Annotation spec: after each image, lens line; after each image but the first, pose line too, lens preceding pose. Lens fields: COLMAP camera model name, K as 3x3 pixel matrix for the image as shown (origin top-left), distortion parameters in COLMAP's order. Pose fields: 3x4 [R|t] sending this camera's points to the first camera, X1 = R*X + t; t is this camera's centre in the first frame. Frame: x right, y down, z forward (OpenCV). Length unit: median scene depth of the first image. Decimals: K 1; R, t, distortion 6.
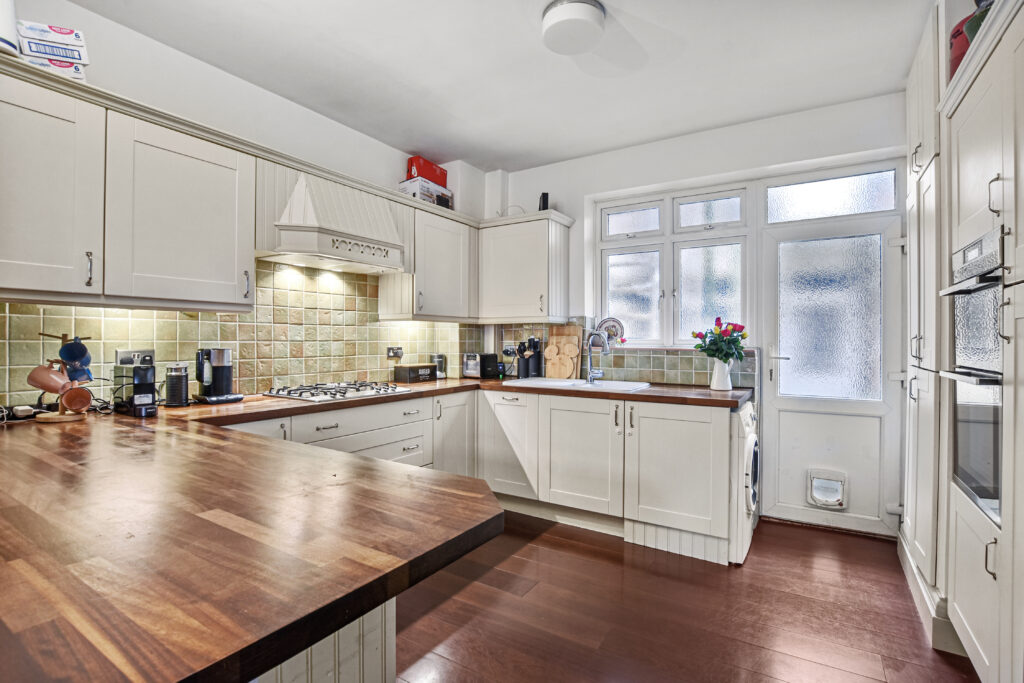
lens RADIAL K [[494.9, 0, 516.0], [0, 494.9, 339.8], [0, 0, 1]] dist [0.000049, -0.000021]
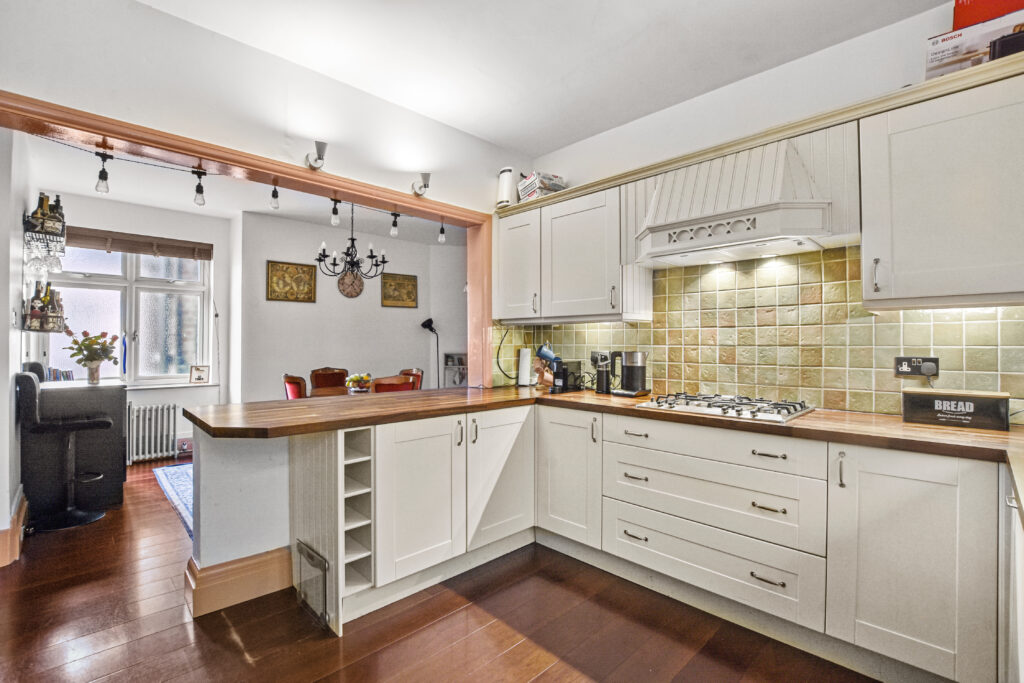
lens RADIAL K [[463.2, 0, 517.0], [0, 463.2, 341.7], [0, 0, 1]] dist [0.001530, 0.000032]
pose [[-0.220012, -0.007982, -0.975464, 0.462476], [-0.003408, 0.999967, -0.007414, 0.003045], [0.975491, 0.001693, -0.220032, 0.805987]]
